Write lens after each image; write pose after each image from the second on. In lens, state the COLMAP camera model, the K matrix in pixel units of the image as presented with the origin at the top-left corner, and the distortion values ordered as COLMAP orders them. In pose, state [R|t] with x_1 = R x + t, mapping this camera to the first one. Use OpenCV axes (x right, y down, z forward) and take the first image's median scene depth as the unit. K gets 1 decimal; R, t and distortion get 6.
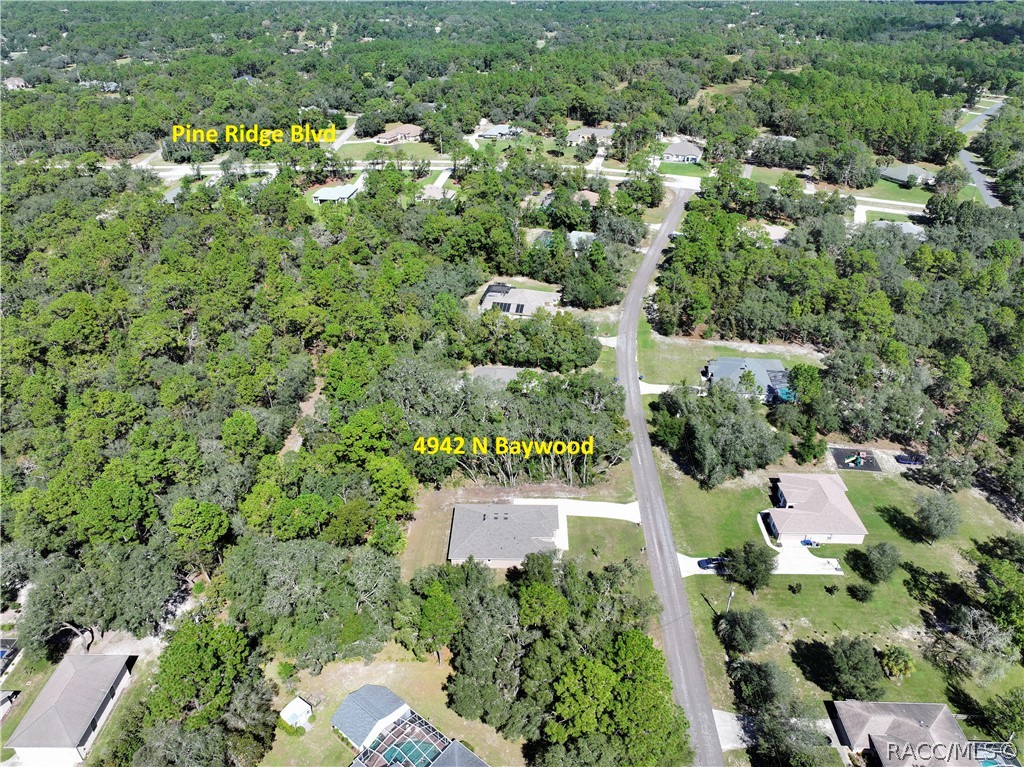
lens RADIAL K [[709.9, 0, 512.0], [0, 709.9, 383.5], [0, 0, 1]] dist [0.002682, -0.001822]
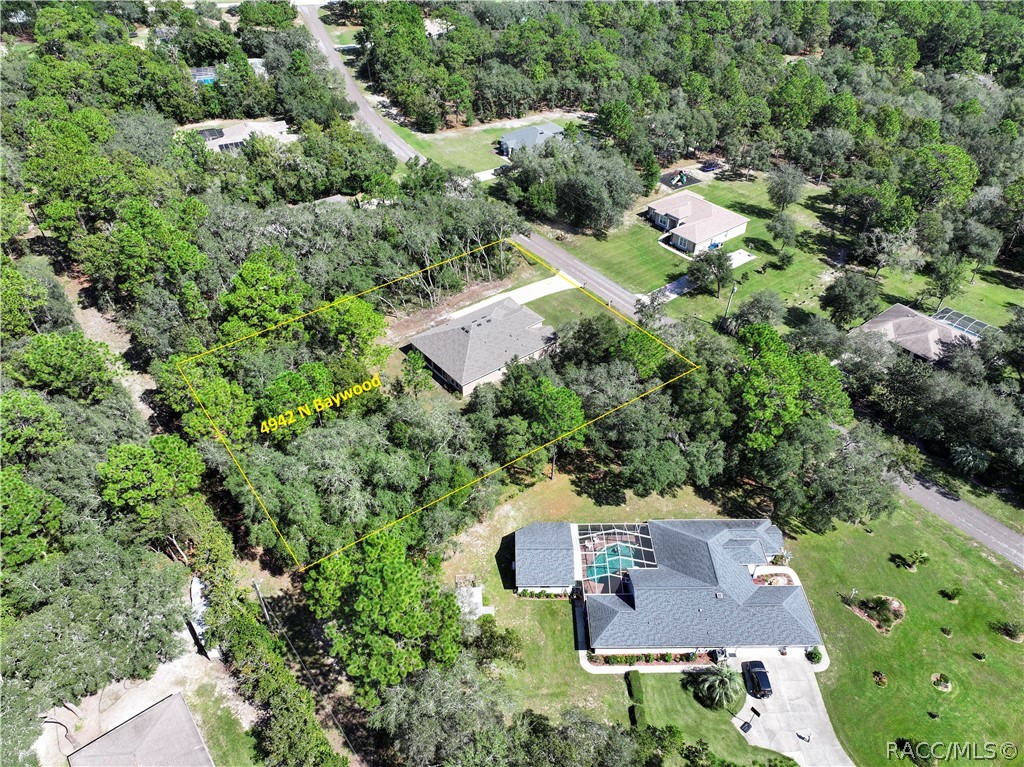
lens RADIAL K [[709.9, 0, 512.0], [0, 709.9, 383.5], [0, 0, 1]] dist [0.002682, -0.001822]
pose [[0.774705, -0.394394, 0.494253, -0.401231], [0.316424, 0.918539, 0.236986, 0.063433], [-0.547457, -0.027201, 0.836392, 0.261074]]
